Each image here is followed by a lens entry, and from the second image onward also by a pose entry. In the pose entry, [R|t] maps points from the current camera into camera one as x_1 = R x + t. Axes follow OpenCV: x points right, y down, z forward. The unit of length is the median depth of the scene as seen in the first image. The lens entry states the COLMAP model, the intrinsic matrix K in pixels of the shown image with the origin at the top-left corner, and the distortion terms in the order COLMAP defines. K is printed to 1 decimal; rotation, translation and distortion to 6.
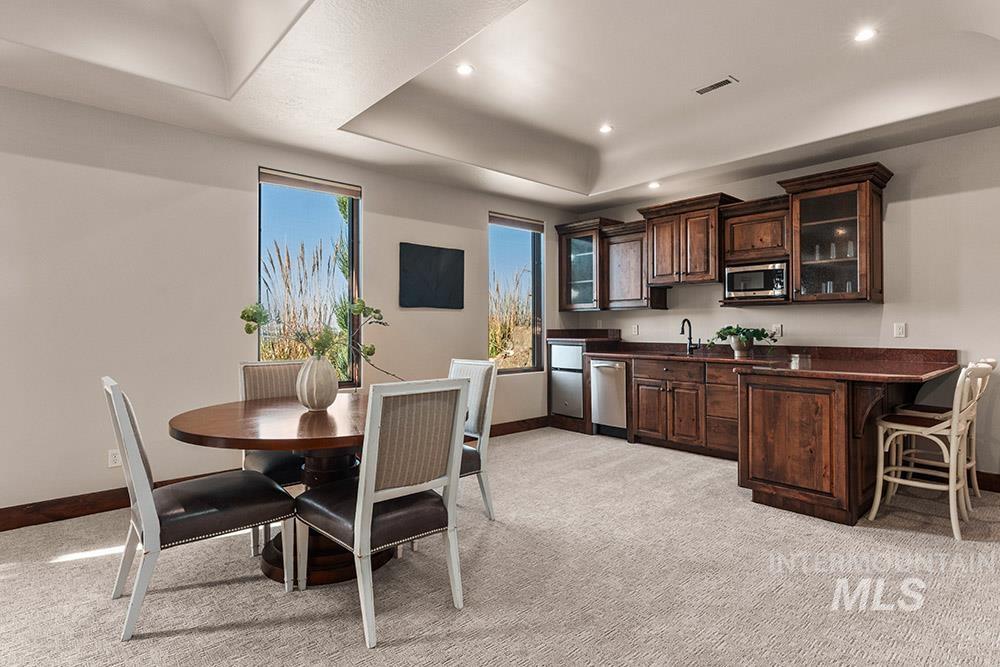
lens RADIAL K [[502.8, 0, 500.0], [0, 502.8, 333.5], [0, 0, 1]] dist [0.000518, 0.000107]
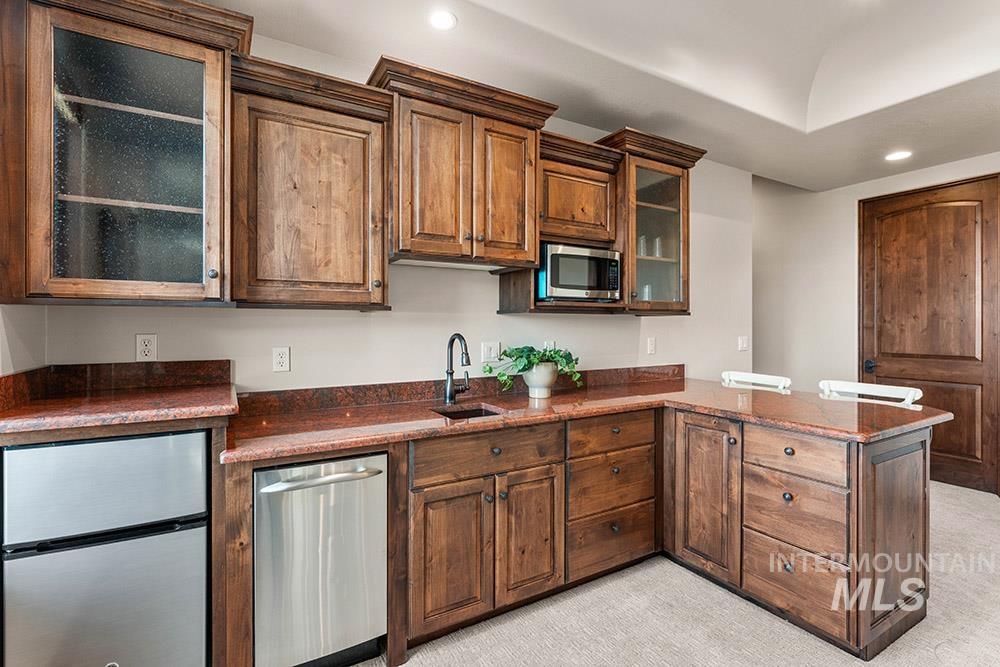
lens RADIAL K [[467.7, 0, 500.0], [0, 467.7, 324.9], [0, 0, 1]] dist [0.000836, -0.000026]
pose [[0.203623, -0.003882, 0.979042, -0.072750], [0.008436, 0.999962, 0.002211, -0.040411], [-0.979013, 0.007809, 0.203648, 0.917900]]
